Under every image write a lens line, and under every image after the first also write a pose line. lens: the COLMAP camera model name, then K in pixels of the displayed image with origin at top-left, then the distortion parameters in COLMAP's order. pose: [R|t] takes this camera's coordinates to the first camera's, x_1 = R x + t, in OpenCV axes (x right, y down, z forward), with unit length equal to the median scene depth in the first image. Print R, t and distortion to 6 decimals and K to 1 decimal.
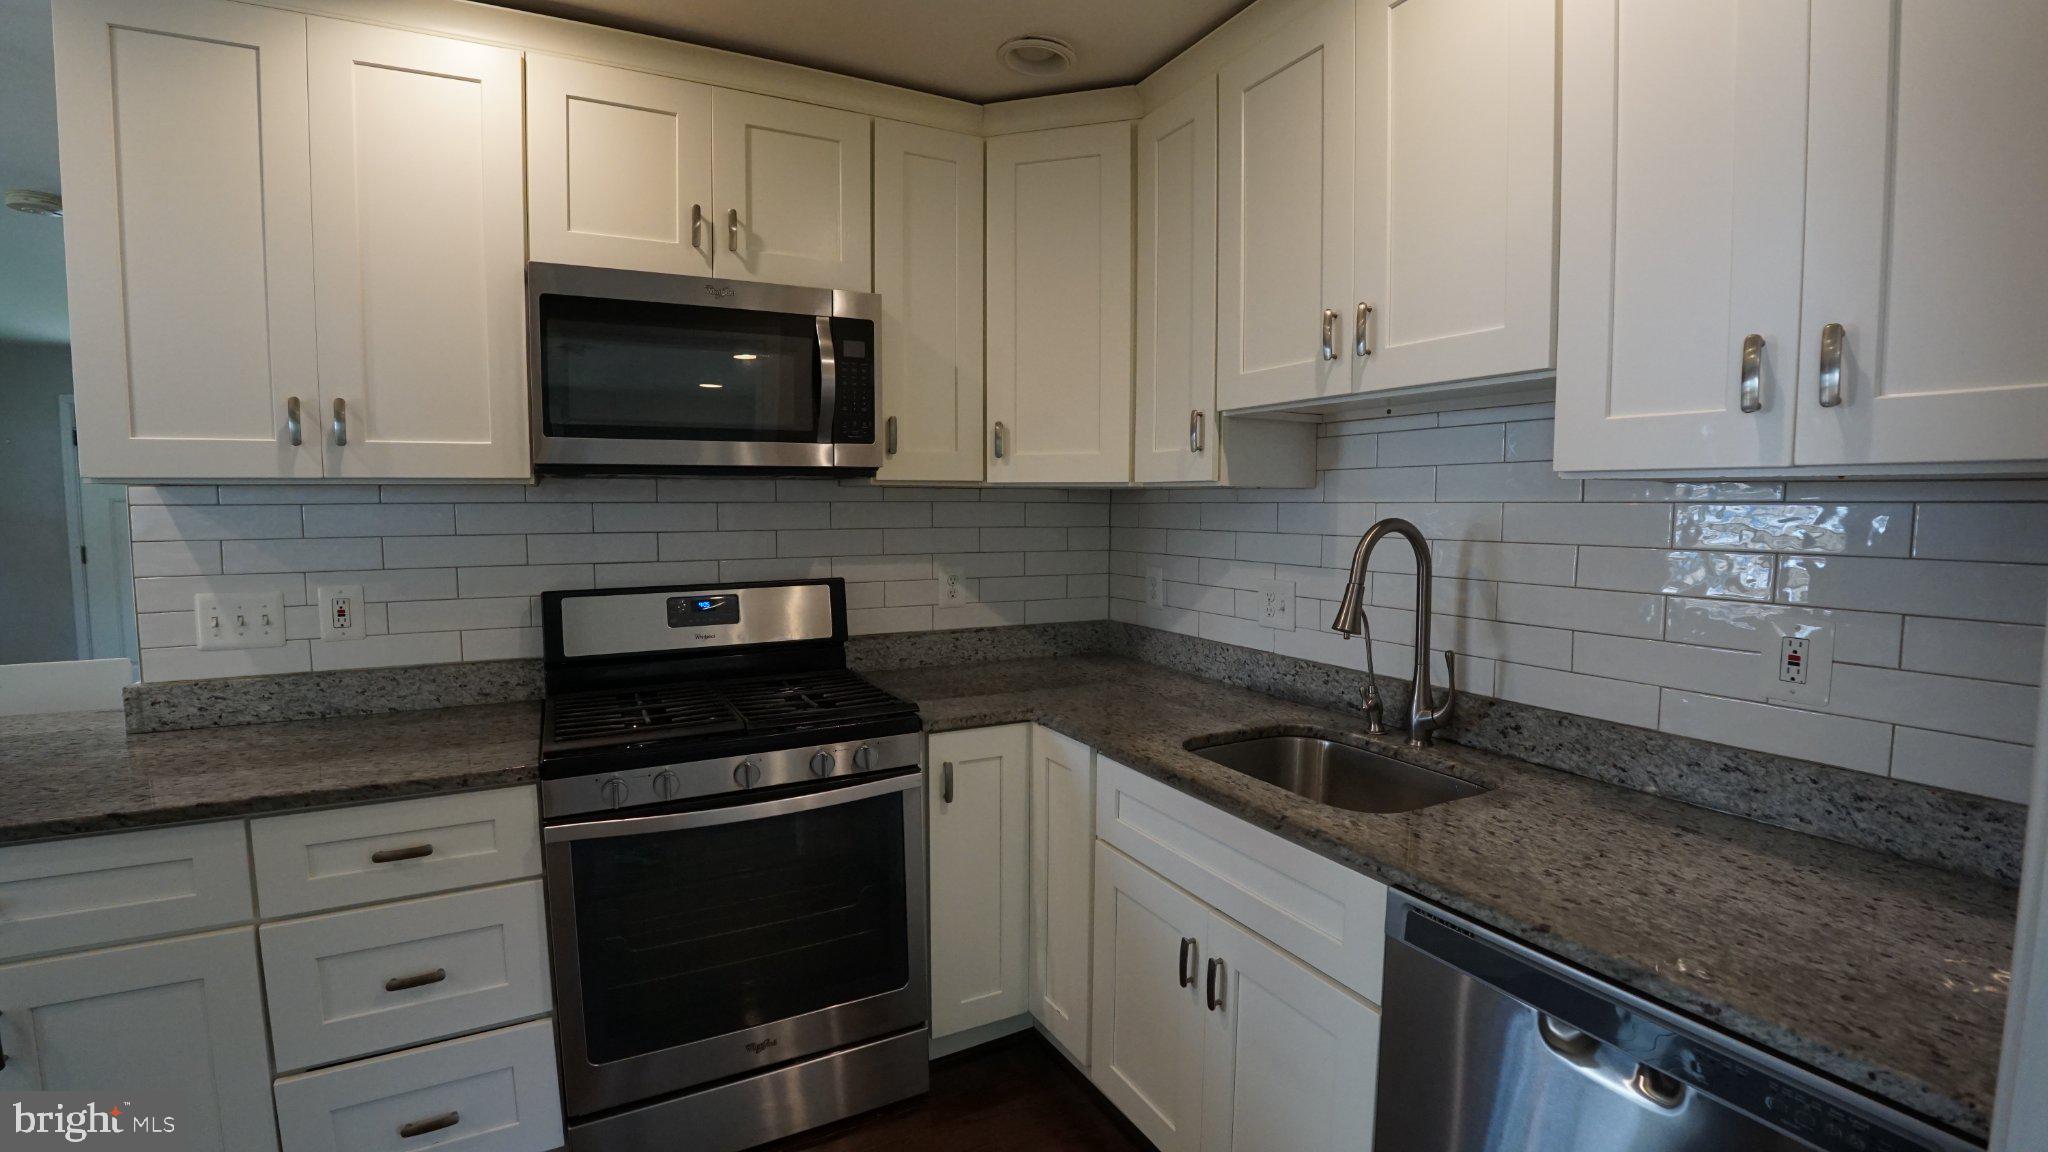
lens RADIAL K [[894.5, 0, 1032.6], [0, 894.5, 569.4], [0, 0, 1]] dist [-0.031347, -0.001099]
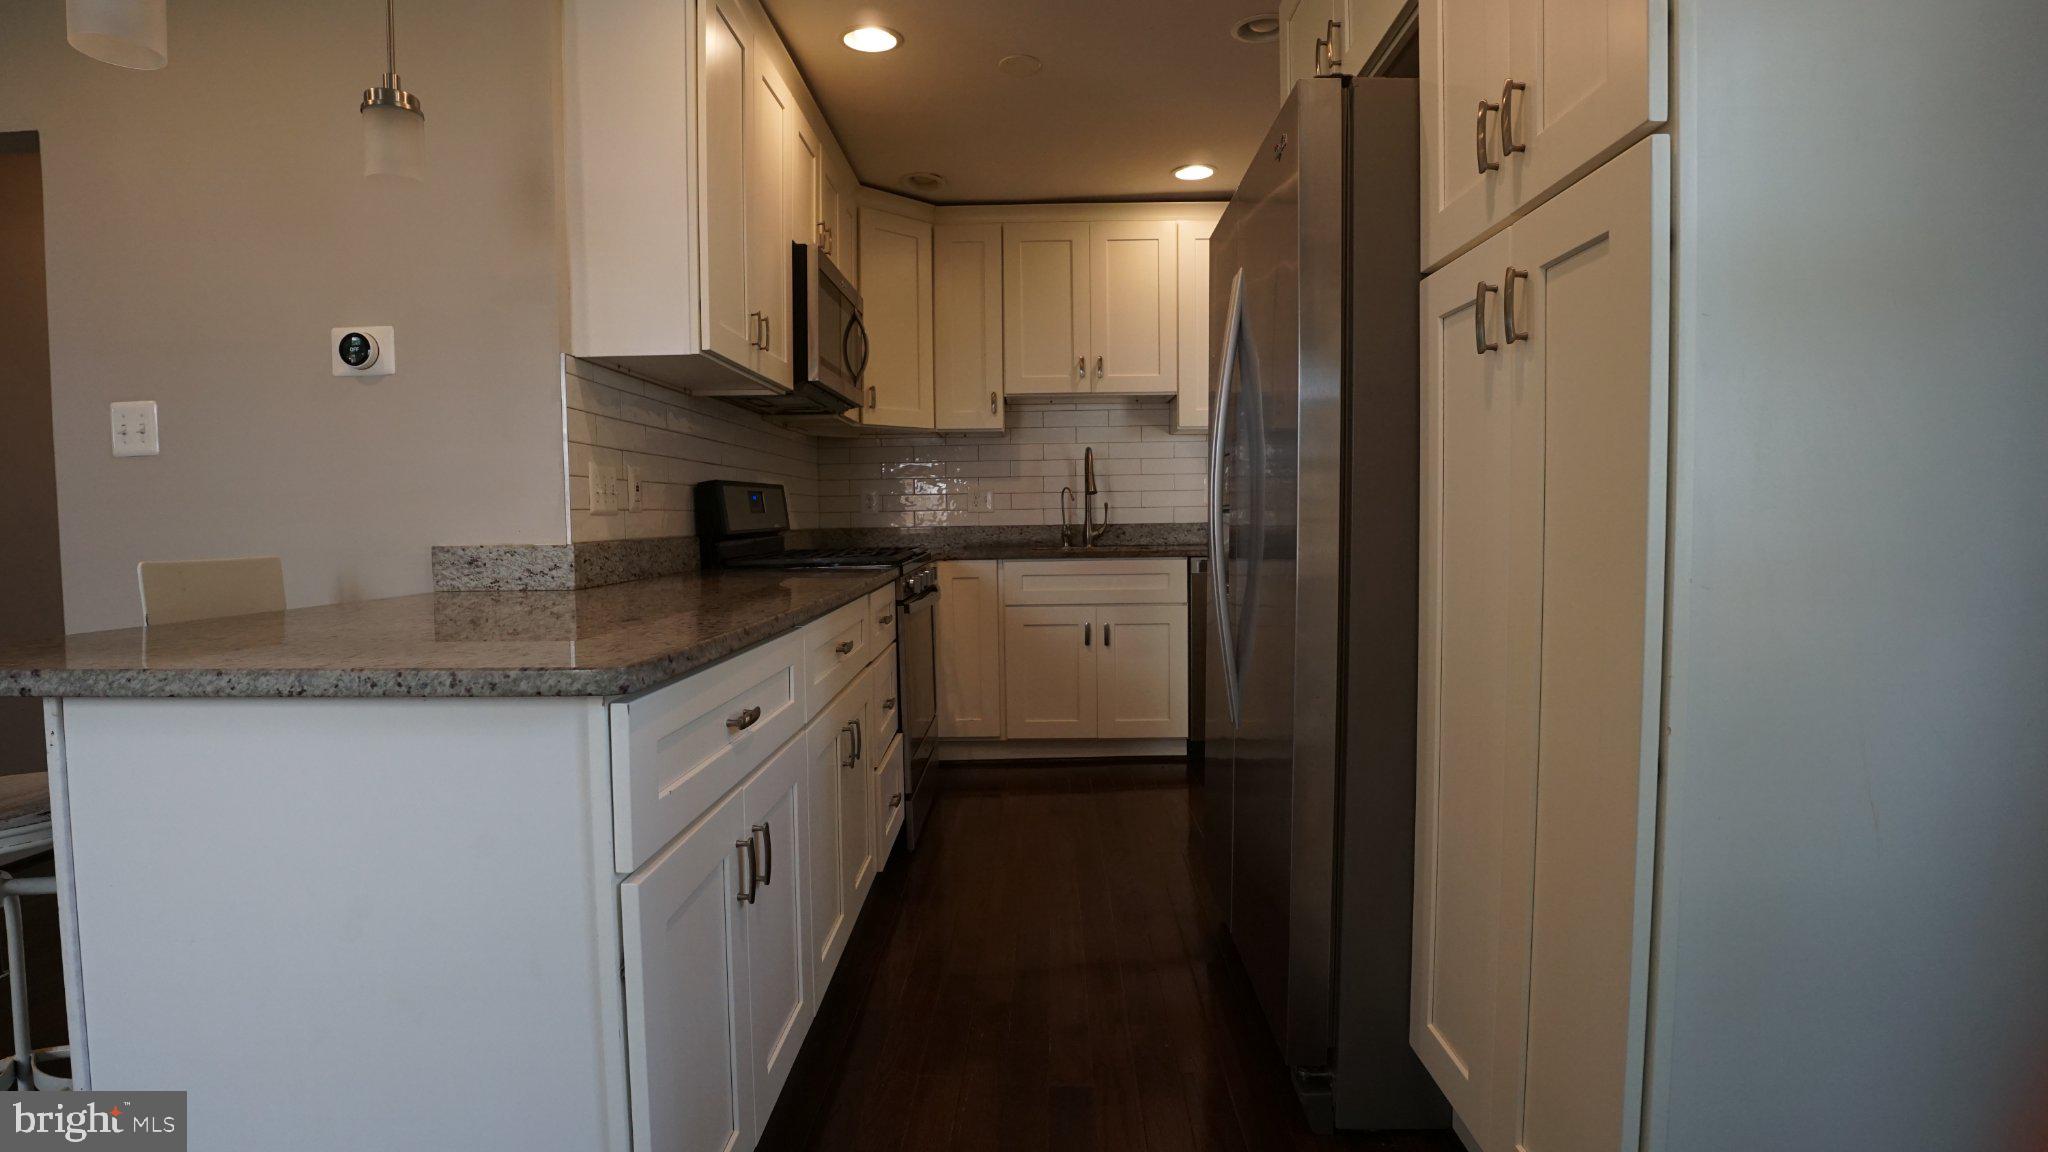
lens RADIAL K [[952.6, 0, 1018.6], [0, 952.6, 573.9], [0, 0, 1]] dist [-0.029631, 0.000540]
pose [[0.496007, -0.066346, 0.865780, -1.629195], [0.076931, 0.996513, 0.032290, 0.155213], [-0.864904, 0.050589, 0.499381, -0.065708]]
